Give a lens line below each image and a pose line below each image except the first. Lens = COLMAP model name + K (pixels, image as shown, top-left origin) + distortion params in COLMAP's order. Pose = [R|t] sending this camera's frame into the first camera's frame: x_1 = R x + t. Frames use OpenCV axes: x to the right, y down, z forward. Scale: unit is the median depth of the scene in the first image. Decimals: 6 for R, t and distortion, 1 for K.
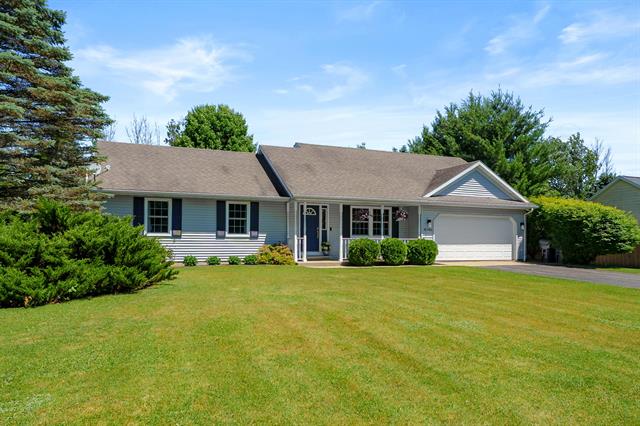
lens RADIAL K [[405.3, 0, 323.0], [0, 405.3, 216.0], [0, 0, 1]] dist [-0.009548, -0.001349]
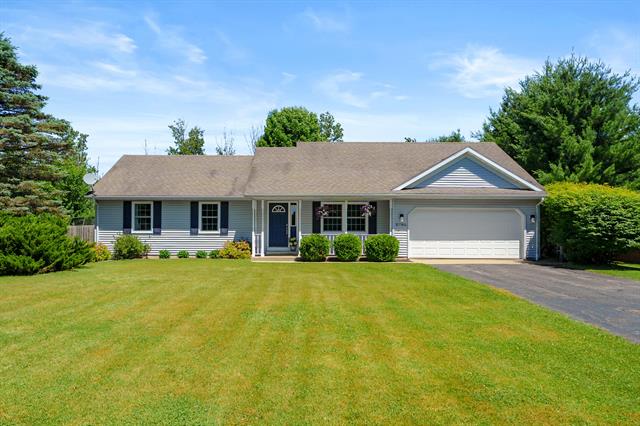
lens RADIAL K [[421.6, 0, 315.4], [0, 421.6, 216.6], [0, 0, 1]] dist [-0.004722, -0.003936]
pose [[0.936629, -0.020539, -0.349720, 0.433750], [0.023492, 0.999715, 0.004205, 0.006479], [0.349534, -0.012155, 0.936845, 0.015537]]
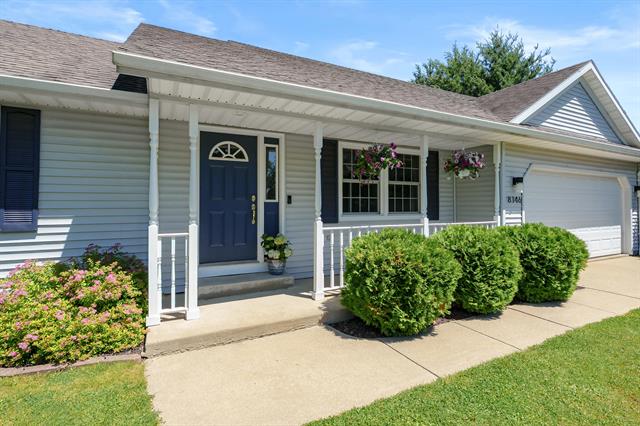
lens RADIAL K [[305.6, 0, 319.0], [0, 305.6, 193.3], [0, 0, 1]] dist [-0.012046, 0.000685]
pose [[0.996428, -0.004728, 0.084312, 0.023024], [0.003490, 0.999884, 0.014823, 0.022076], [-0.084372, -0.014476, 0.996329, 0.720758]]
